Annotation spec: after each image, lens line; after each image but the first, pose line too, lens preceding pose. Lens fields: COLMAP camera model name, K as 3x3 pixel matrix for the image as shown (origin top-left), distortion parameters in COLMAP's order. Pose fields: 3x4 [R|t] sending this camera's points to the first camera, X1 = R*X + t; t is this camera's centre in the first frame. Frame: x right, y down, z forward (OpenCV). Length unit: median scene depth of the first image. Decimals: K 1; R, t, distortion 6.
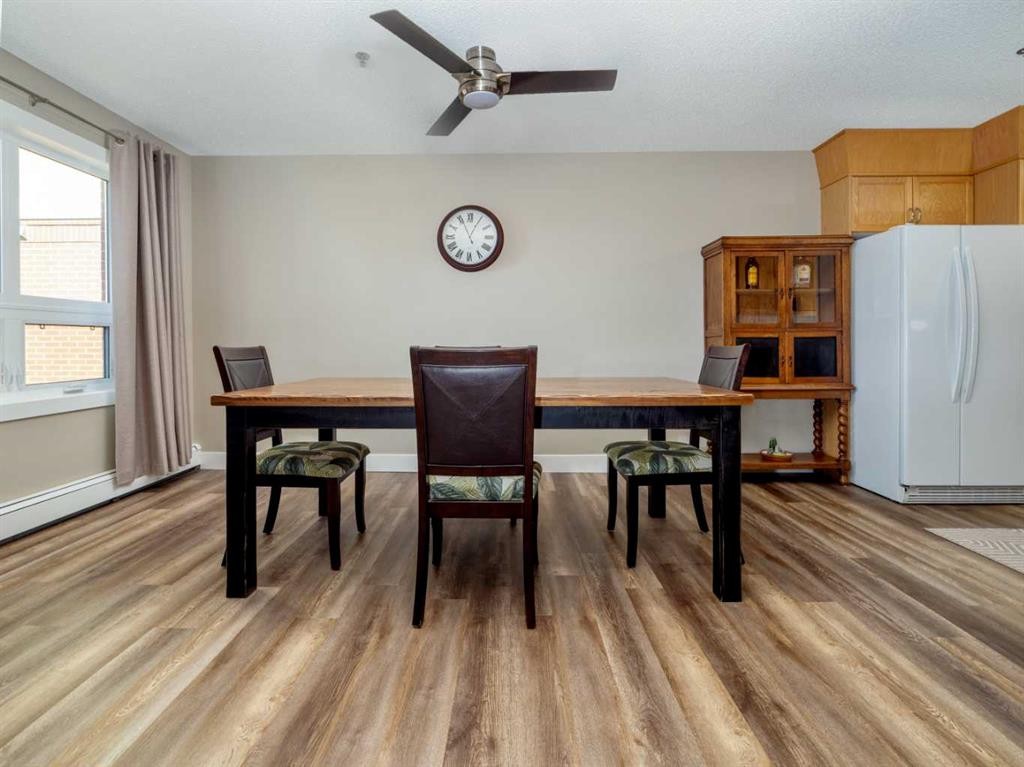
lens RADIAL K [[500.2, 0, 500.1], [0, 500.2, 351.3], [0, 0, 1]] dist [-0.009850, 0.000004]
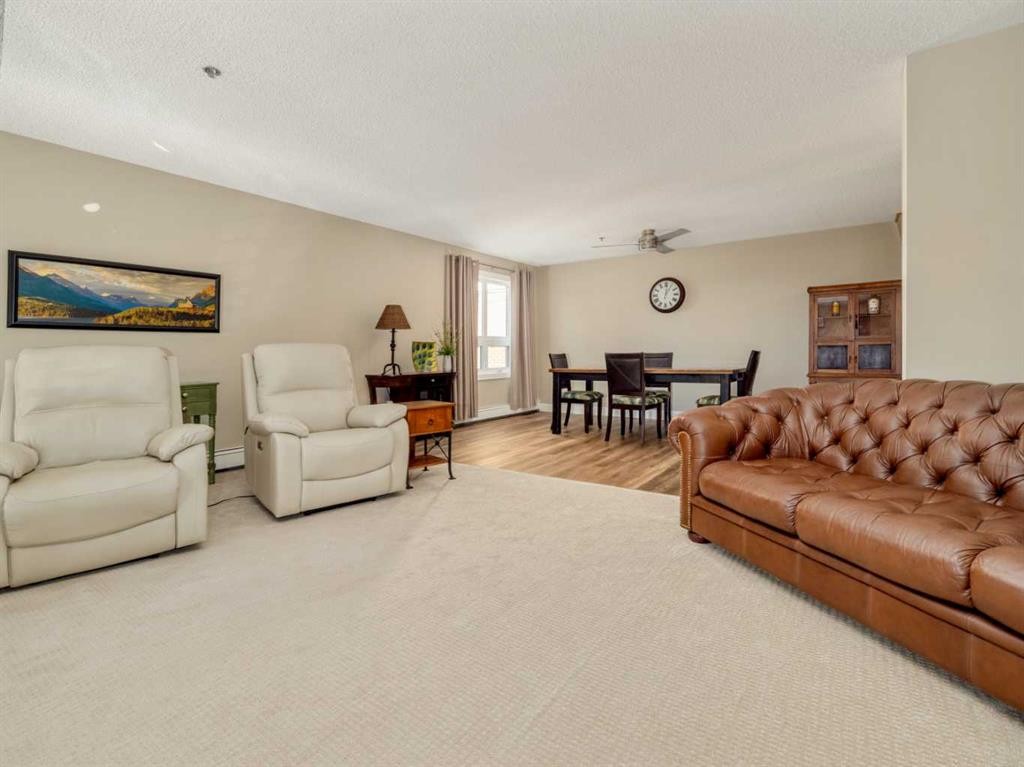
lens RADIAL K [[504.6, 0, 504.6], [0, 504.6, 363.0], [0, 0, 1]] dist [0.001356, -0.001223]
pose [[0.830601, 0.000752, -0.556868, 0.672350], [0.003869, 0.999967, 0.007121, 0.017691], [0.556855, -0.008069, 0.830571, -1.254848]]
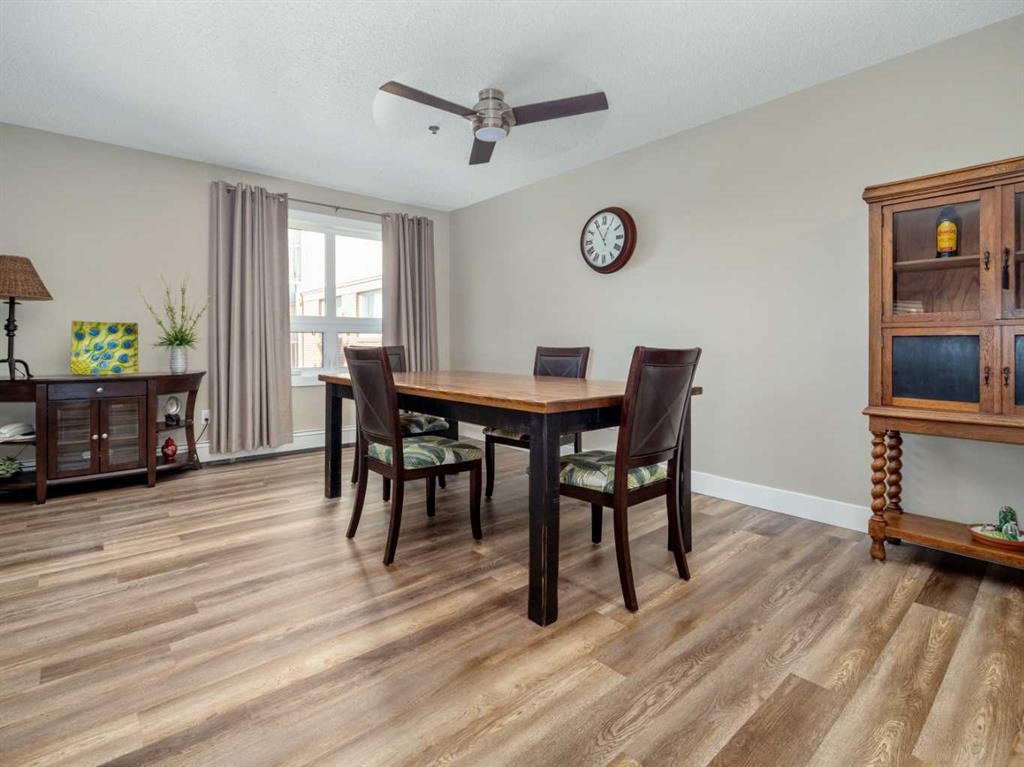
lens RADIAL K [[500.2, 0, 500.1], [0, 500.2, 351.3], [0, 0, 1]] dist [-0.009850, 0.000004]
pose [[0.662651, 0.013847, -0.748801, 0.766267], [-0.013099, 0.999890, 0.006898, -0.007161], [0.748814, 0.005238, 0.662759, 0.226821]]
